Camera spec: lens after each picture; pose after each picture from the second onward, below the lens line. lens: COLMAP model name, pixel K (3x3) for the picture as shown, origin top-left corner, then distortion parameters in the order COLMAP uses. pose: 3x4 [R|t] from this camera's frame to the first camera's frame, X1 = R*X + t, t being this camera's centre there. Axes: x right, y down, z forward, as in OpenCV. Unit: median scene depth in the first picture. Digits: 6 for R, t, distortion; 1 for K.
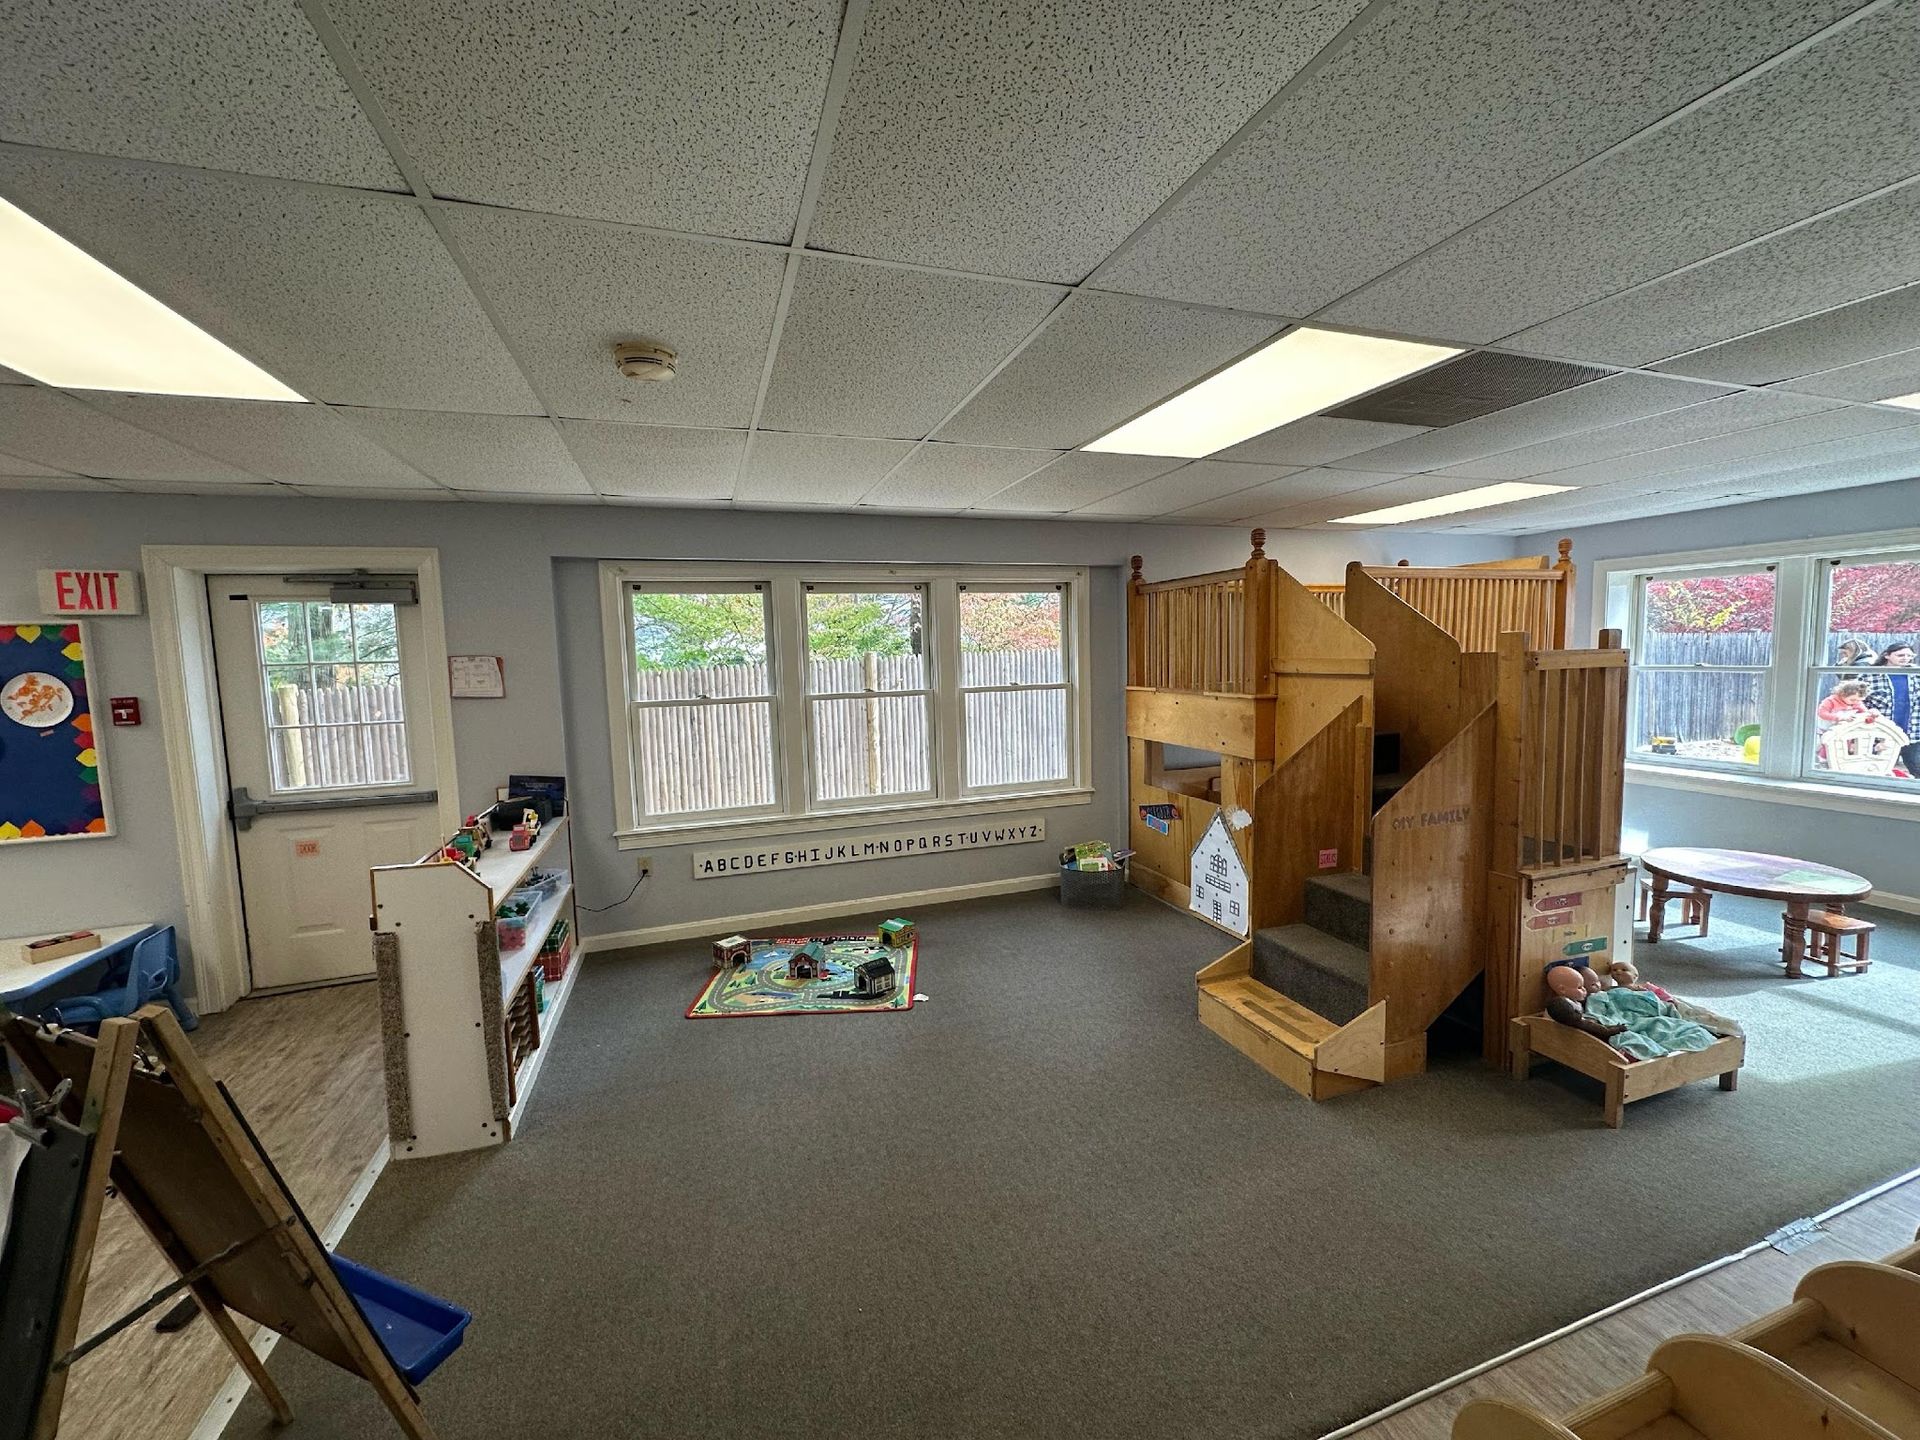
lens RADIAL K [[762.2, 0, 958.5], [0, 762.2, 714.5], [0, 0, 1]] dist [-0.003691, 0.000363]
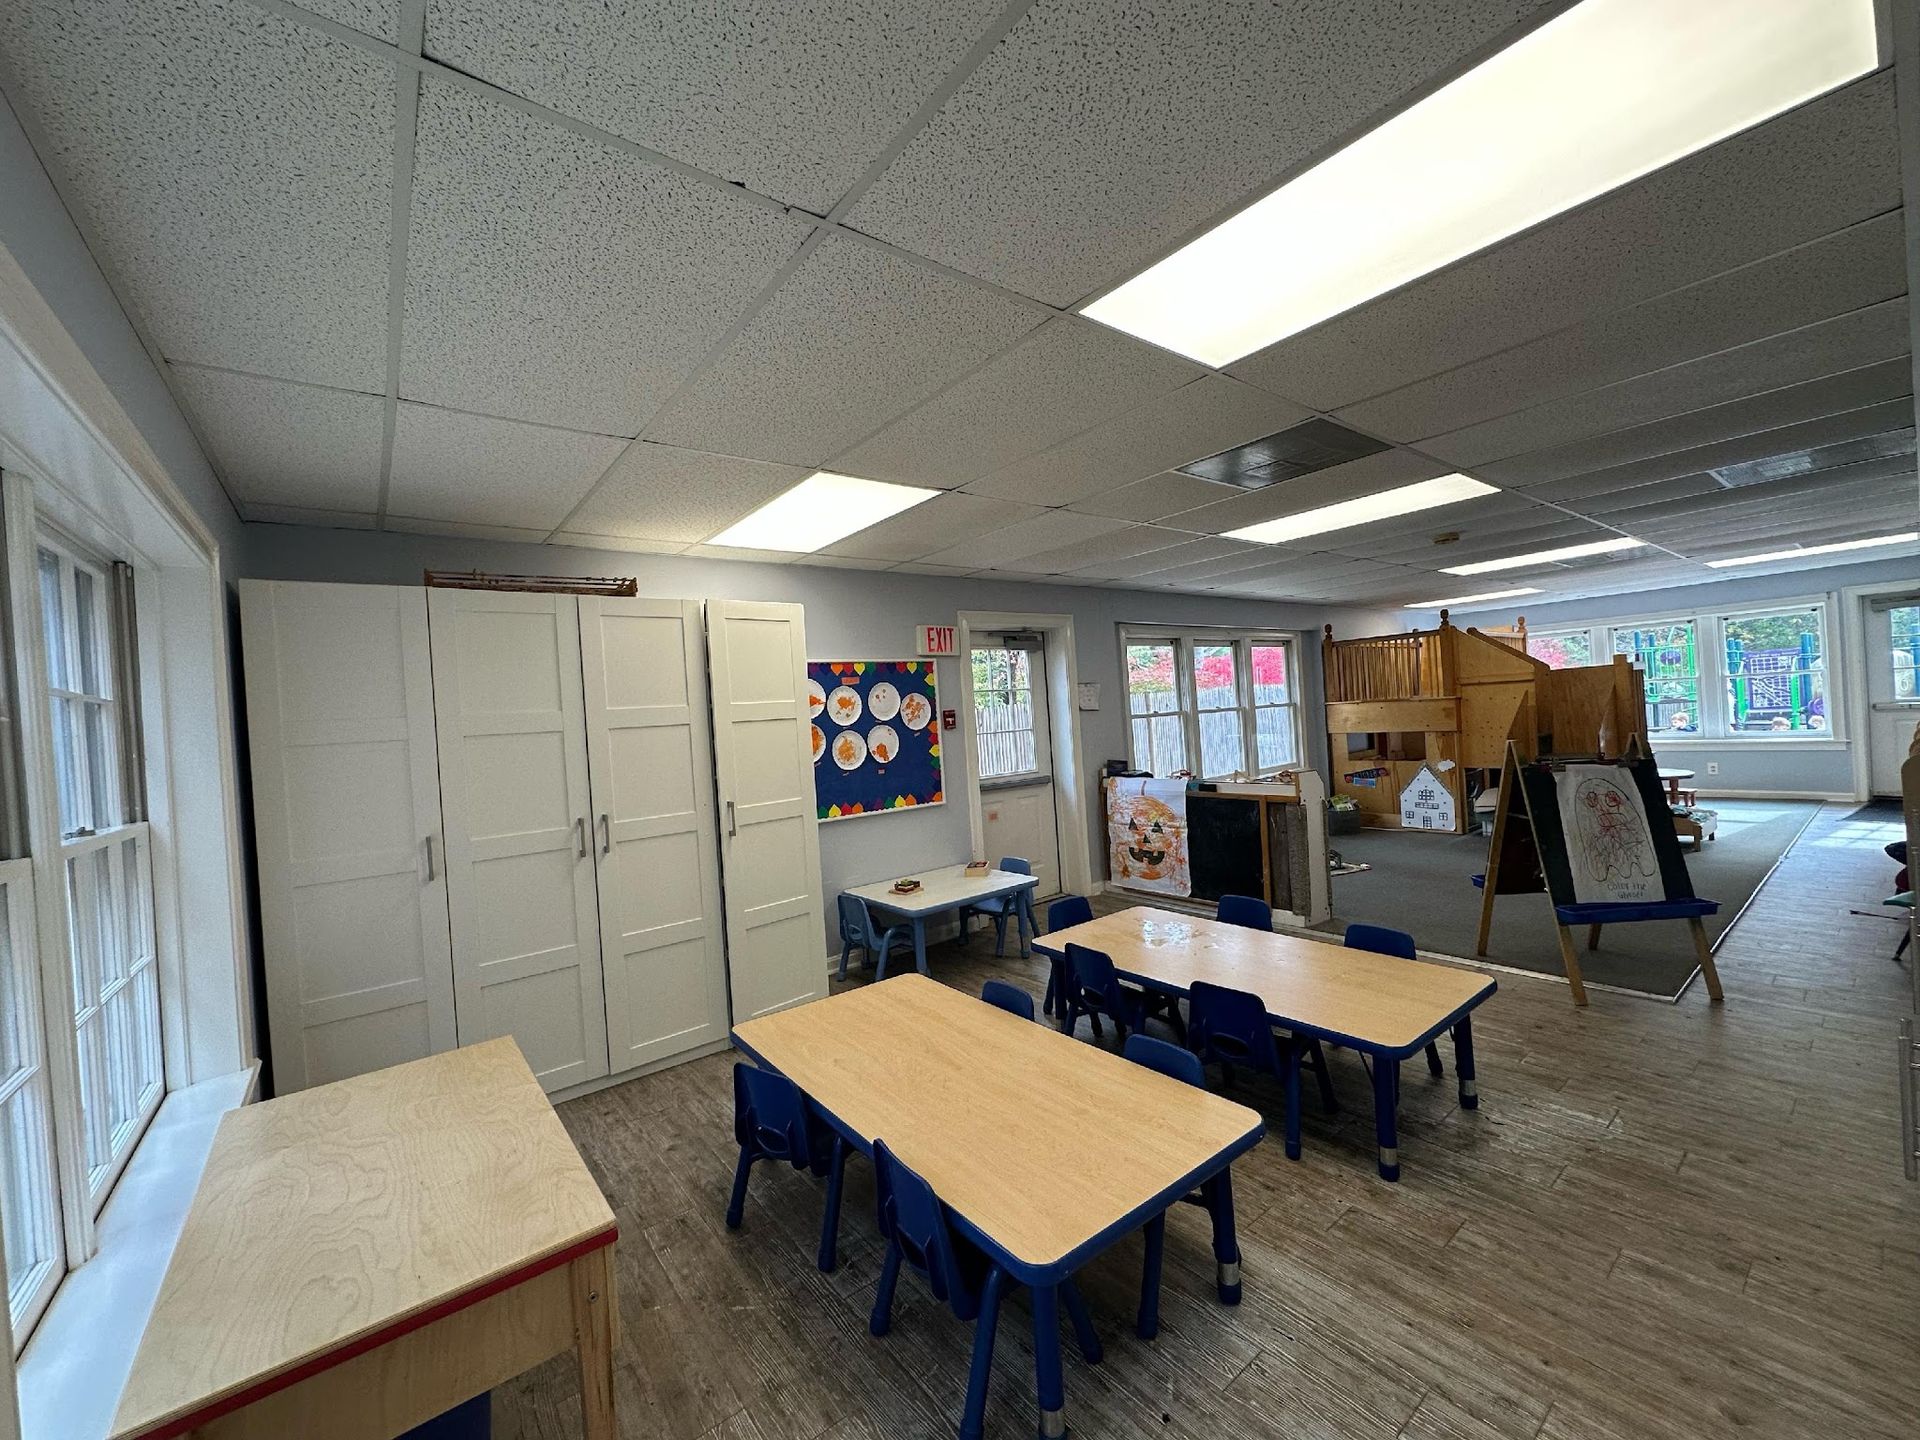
lens RADIAL K [[762.2, 0, 961.7], [0, 762.2, 715.1], [0, 0, 1]] dist [-0.003691, 0.000363]
pose [[0.944937, -0.032458, 0.325638, -1.303702], [0.064250, 0.994103, -0.087354, 0.100707], [-0.320883, 0.103467, 0.941450, -0.356541]]
